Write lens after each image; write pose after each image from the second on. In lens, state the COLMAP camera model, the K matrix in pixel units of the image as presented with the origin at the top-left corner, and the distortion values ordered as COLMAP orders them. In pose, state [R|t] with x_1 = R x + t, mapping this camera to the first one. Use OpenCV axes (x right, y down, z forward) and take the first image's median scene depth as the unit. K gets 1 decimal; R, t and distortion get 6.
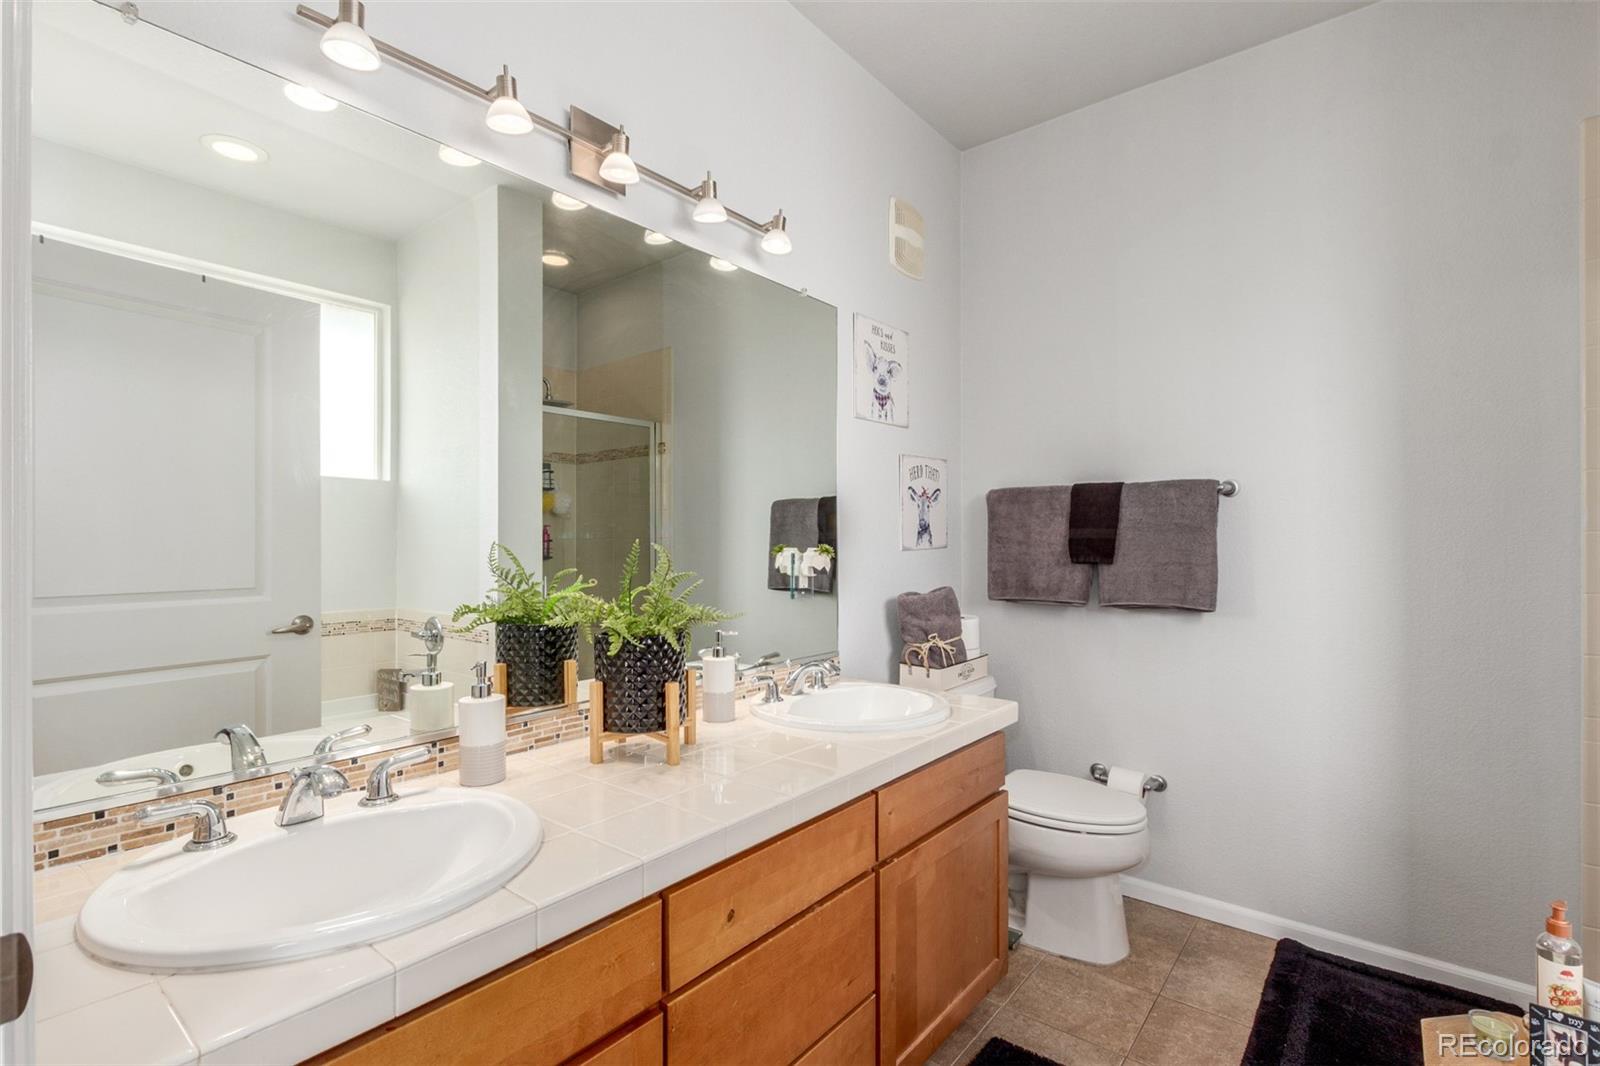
lens RADIAL K [[736.6, 0, 799.5], [0, 736.6, 536.3], [0, 0, 1]] dist [0.007807, -0.003514]
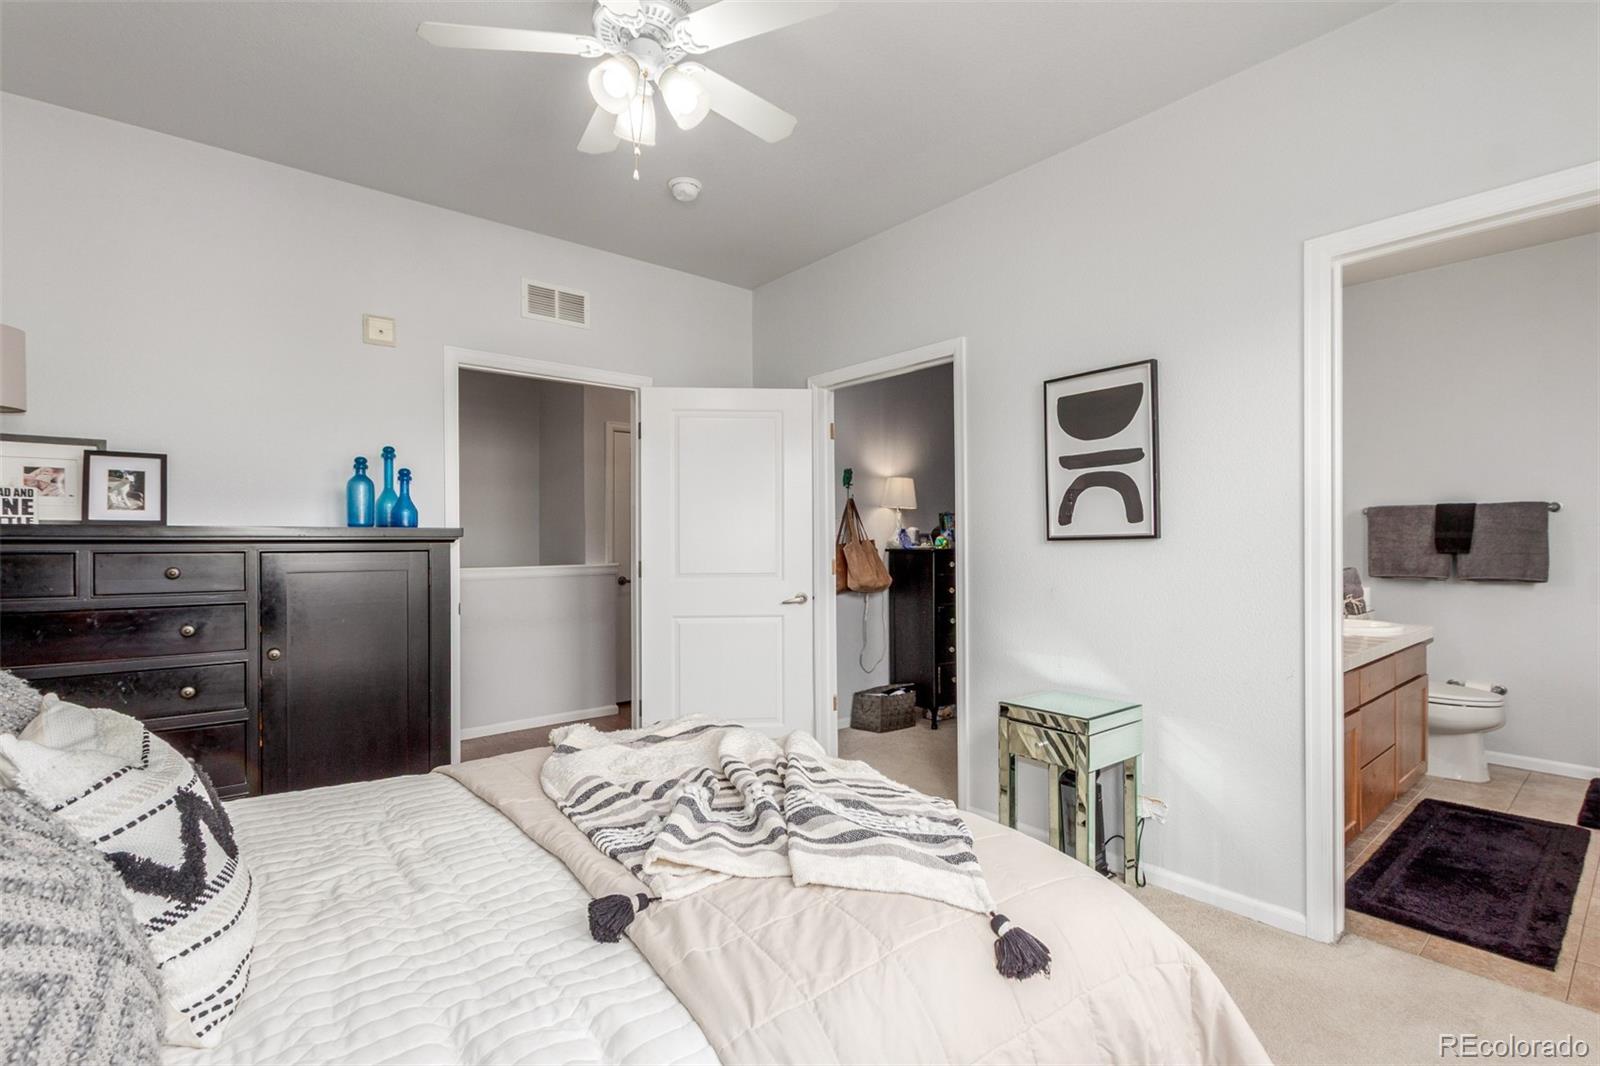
lens RADIAL K [[736.6, 0, 802.6], [0, 736.6, 544.8], [0, 0, 1]] dist [0.007807, -0.003514]
pose [[0.983446, -0.000553, -0.181200, -0.716097], [0.002178, 0.999959, 0.008767, 0.000621], [0.181188, -0.009017, 0.983407, -0.857893]]
